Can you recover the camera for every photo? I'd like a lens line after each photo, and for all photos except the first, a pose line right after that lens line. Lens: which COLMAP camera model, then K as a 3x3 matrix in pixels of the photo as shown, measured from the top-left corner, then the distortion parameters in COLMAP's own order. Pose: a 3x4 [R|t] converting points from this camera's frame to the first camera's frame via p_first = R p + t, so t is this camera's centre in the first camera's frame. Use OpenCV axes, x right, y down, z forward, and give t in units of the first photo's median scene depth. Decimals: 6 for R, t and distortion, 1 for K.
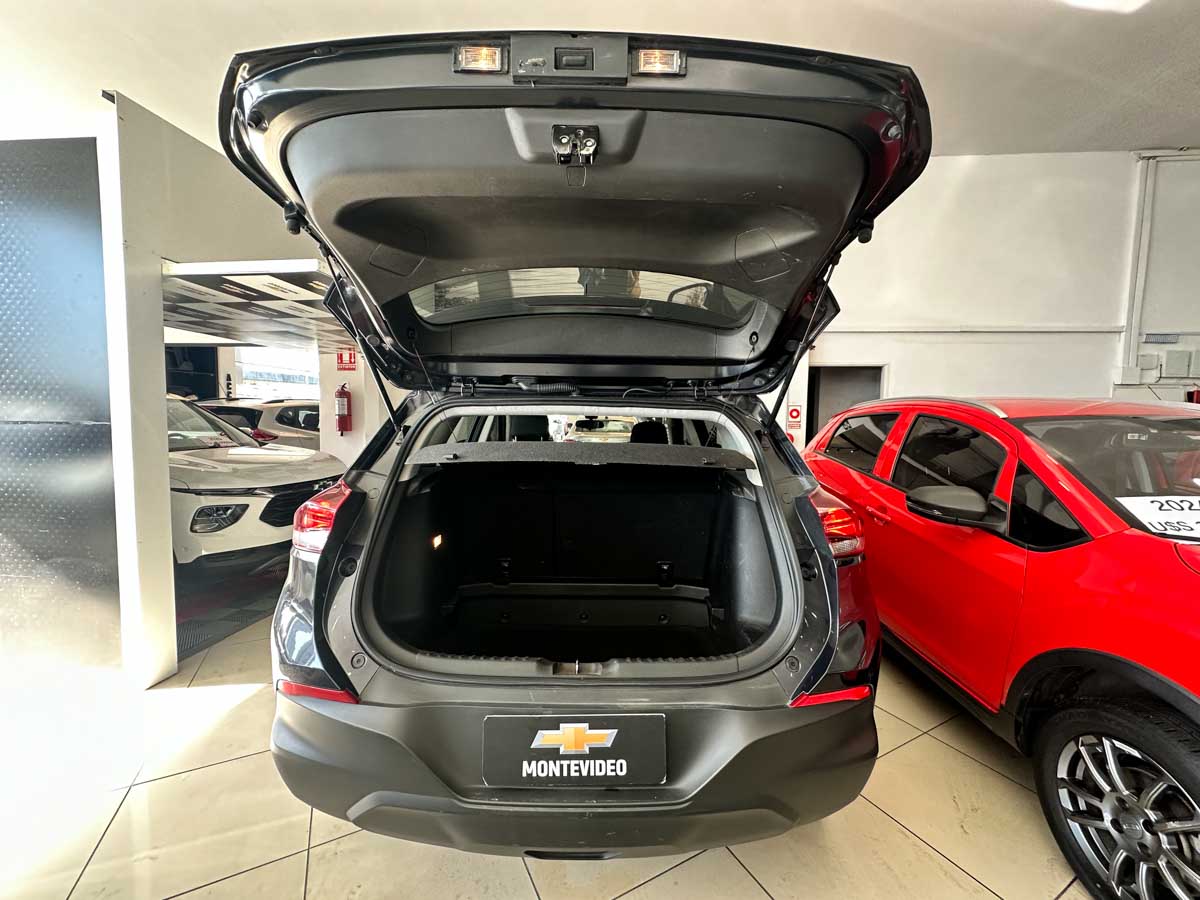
lens RADIAL K [[485.5, 0, 601.1], [0, 485.5, 444.0], [0, 0, 1]] dist [-0.012960, 0.005813]
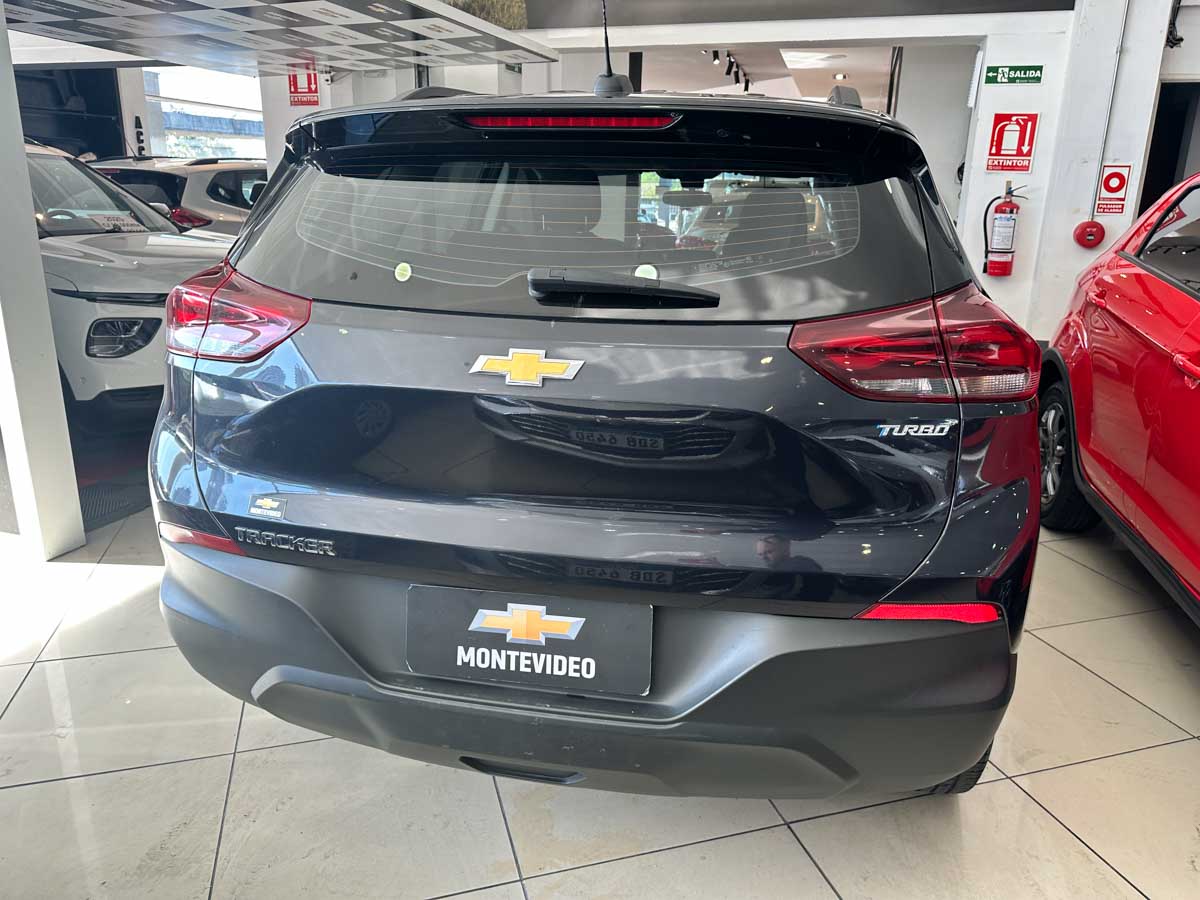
lens RADIAL K [[844.9, 0, 597.7], [0, 844.9, 445.3], [0, 0, 1]] dist [0.088339, -0.116431]
pose [[0.980384, 0.062838, -0.186813, 0.237538], [-0.019931, 0.974565, 0.223217, 0.058481], [0.196088, -0.215115, 0.956700, -0.115026]]
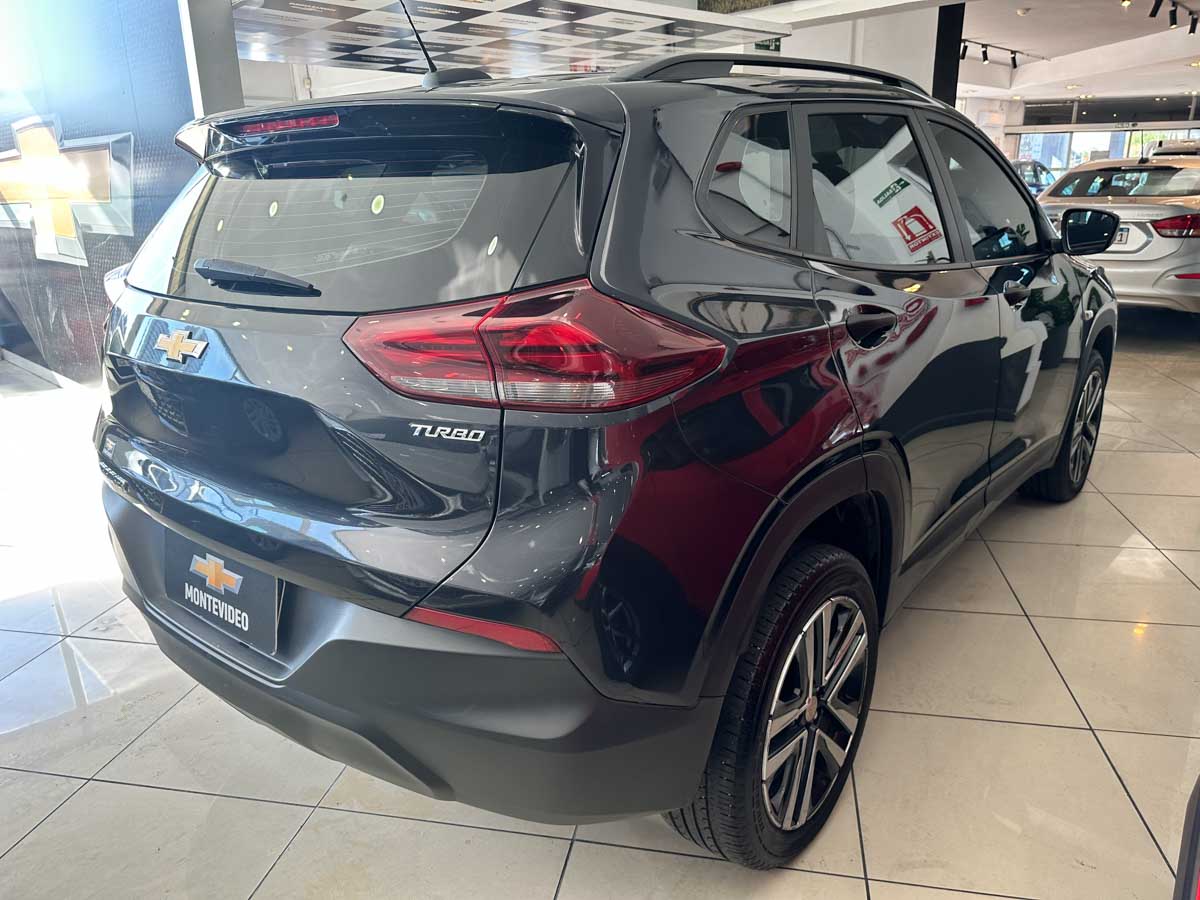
lens RADIAL K [[869.3, 0, 589.8], [0, 869.3, 449.4], [0, 0, 1]] dist [0.004911, -0.023216]
pose [[0.772834, 0.164112, -0.613021, 1.146186], [-0.007316, 0.968224, 0.249979, 0.033118], [0.634566, -0.188708, 0.749477, 0.304259]]
